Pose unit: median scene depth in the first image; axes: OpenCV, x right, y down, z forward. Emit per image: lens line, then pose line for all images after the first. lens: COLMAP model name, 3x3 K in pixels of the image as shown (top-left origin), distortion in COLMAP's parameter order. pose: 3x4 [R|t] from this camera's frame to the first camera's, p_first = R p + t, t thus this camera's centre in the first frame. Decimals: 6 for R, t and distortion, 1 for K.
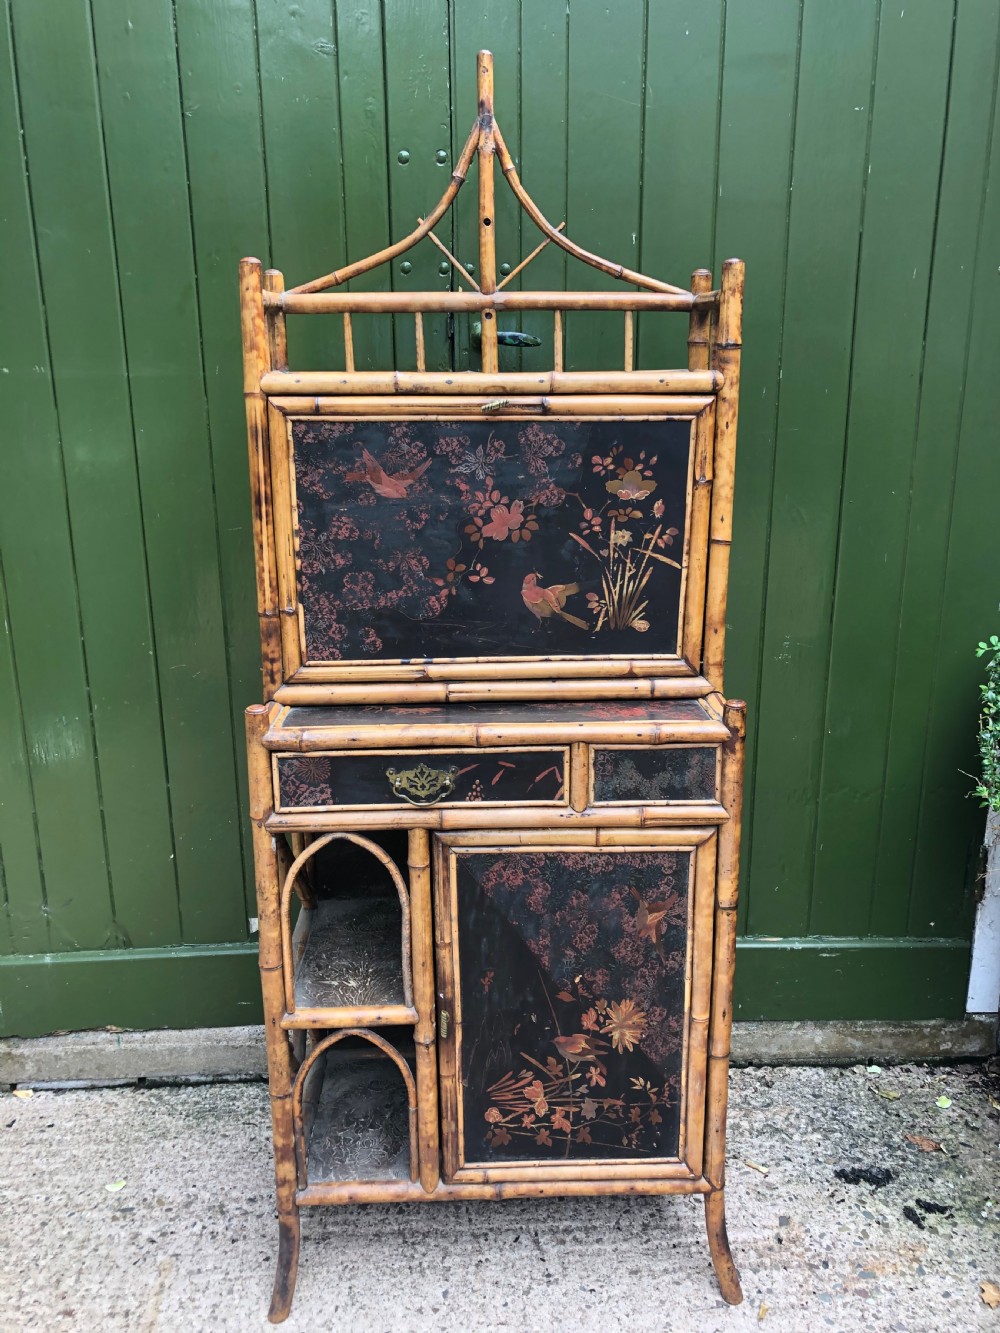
lens RADIAL K [[1103.9, 0, 512.7], [0, 1103.9, 654.9], [0, 0, 1]] dist [0.021501, -0.041258]
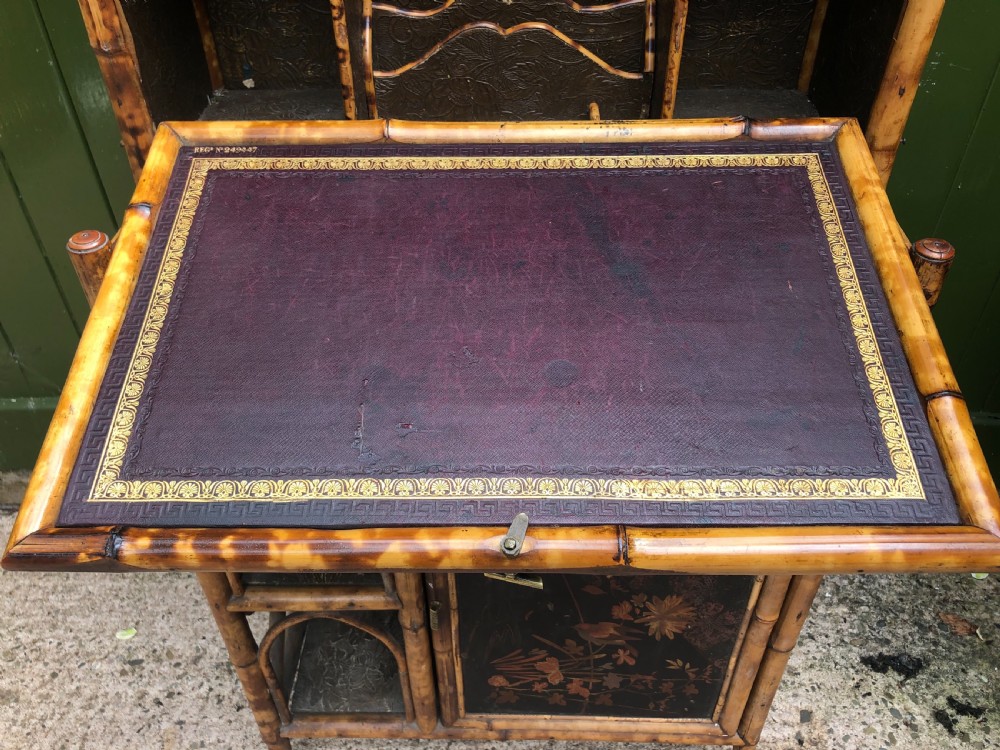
lens RADIAL K [[828.1, 0, 498.6], [0, 828.1, 374.0], [0, 0, 1]] dist [0.021501, -0.041258]
pose [[0.998184, 0.036524, -0.047899, 0.004947], [-0.012538, 0.903758, 0.427860, -0.070651], [0.058917, -0.426482, 0.902575, 0.553242]]
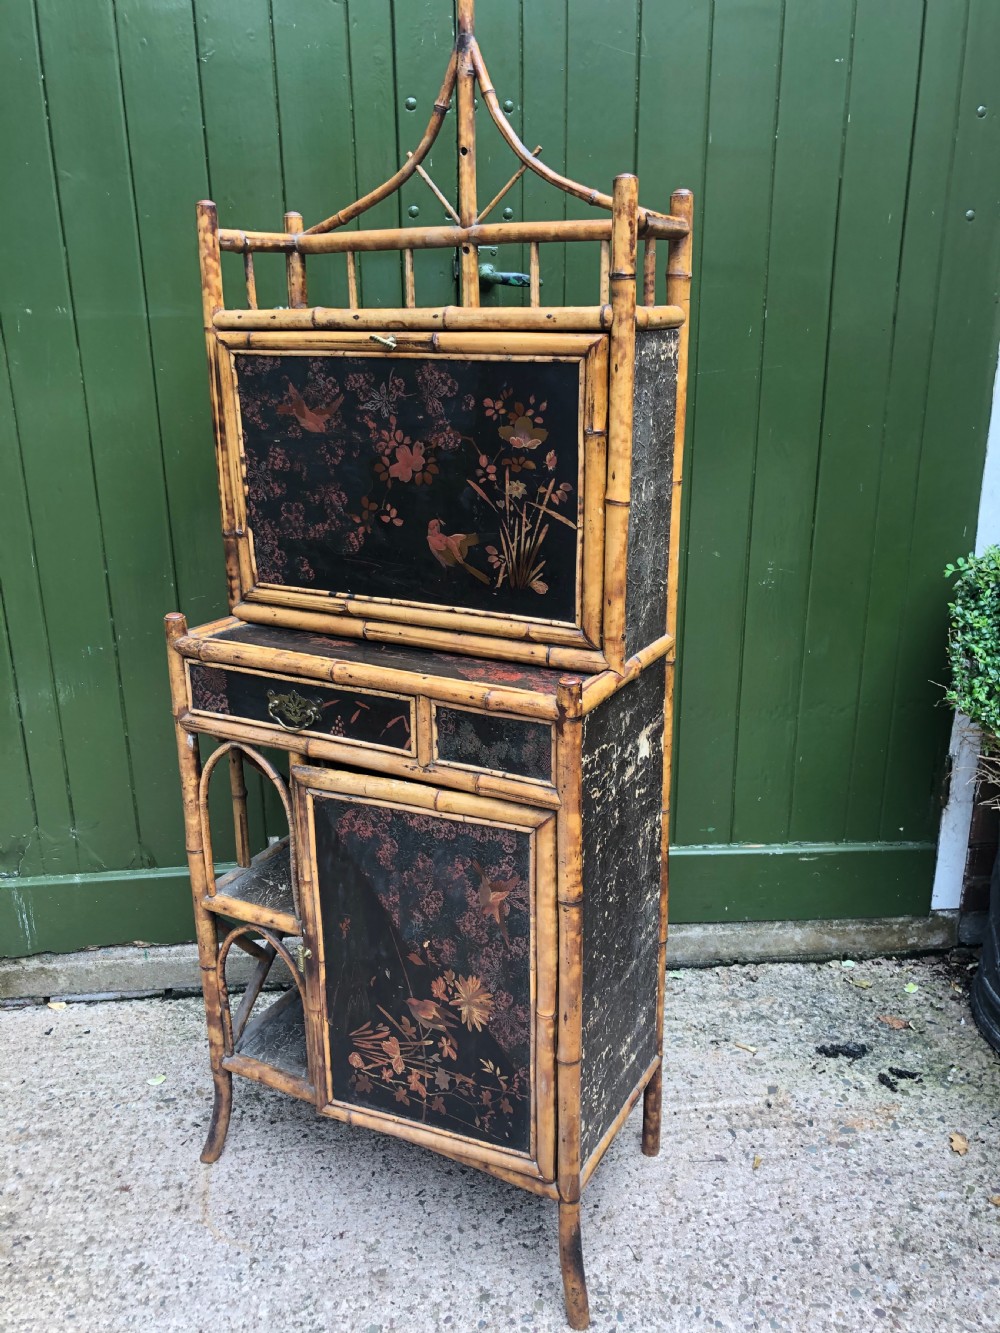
lens RADIAL K [[1103.9, 0, 512.1], [0, 1103.9, 671.7], [0, 0, 1]] dist [0.021501, -0.041258]
pose [[0.862058, 0.155960, -0.482215, 0.562858], [-0.131778, 0.987724, 0.083875, -0.031364], [0.489377, -0.008759, 0.872028, 0.184072]]
